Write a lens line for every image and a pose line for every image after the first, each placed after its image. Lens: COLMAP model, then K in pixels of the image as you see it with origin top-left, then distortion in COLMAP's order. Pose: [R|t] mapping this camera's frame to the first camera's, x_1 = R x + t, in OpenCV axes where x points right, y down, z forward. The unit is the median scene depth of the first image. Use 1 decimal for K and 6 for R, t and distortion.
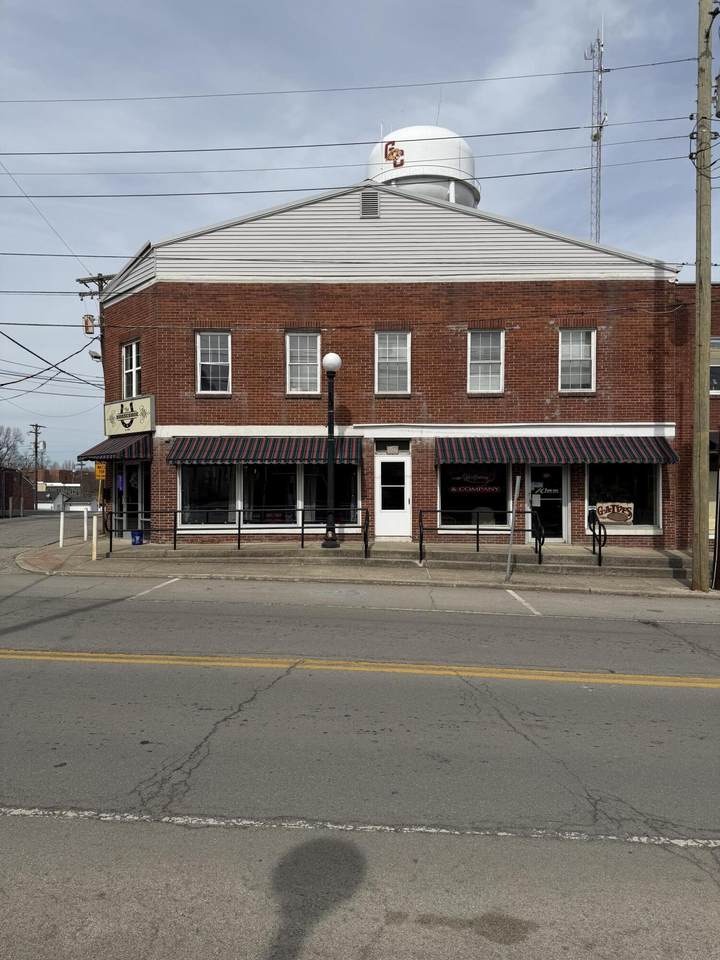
lens RADIAL K [[657.1, 0, 359.7], [0, 657.1, 492.1], [0, 0, 1]] dist [0.059504, -0.000703]
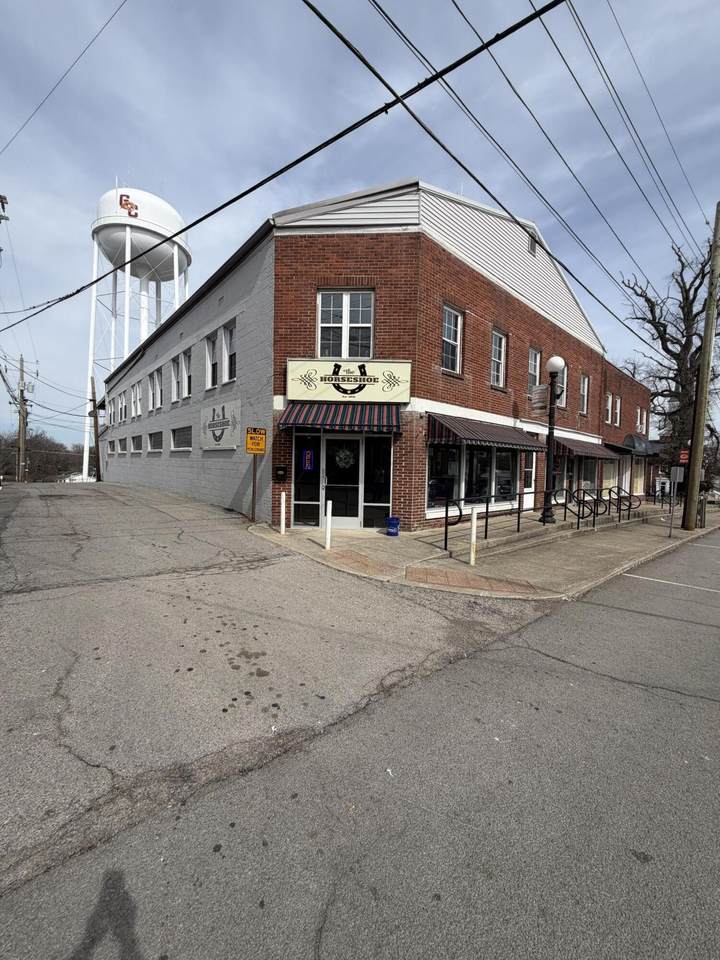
lens RADIAL K [[378.9, 0, 360.0], [0, 378.9, 480.0], [0, 0, 1]] dist [-0.000298, -0.000042]
pose [[0.730046, -0.008171, 0.683349, -0.690483], [-0.019895, 0.999251, 0.033203, -0.006988], [-0.683108, -0.037835, 0.729336, 0.669244]]
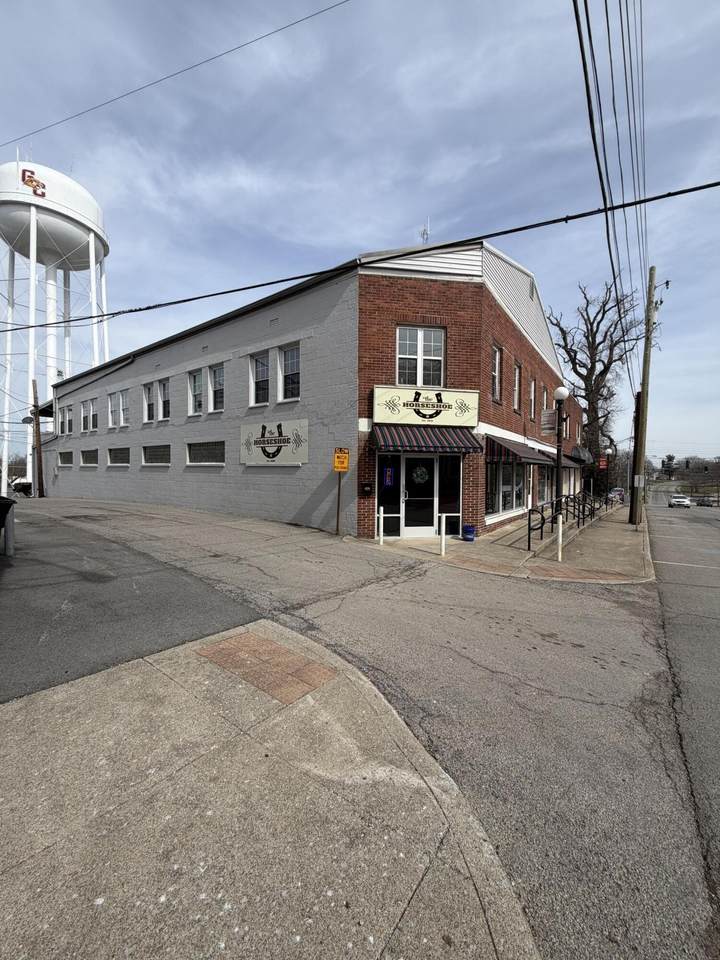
lens RADIAL K [[378.9, 0, 360.0], [0, 378.9, 480.0], [0, 0, 1]] dist [-0.000298, -0.000042]
pose [[0.576126, -0.010331, 0.817296, -0.878826], [-0.004888, 0.999859, 0.016084, -0.019346], [-0.817346, -0.013261, 0.575994, 0.799708]]
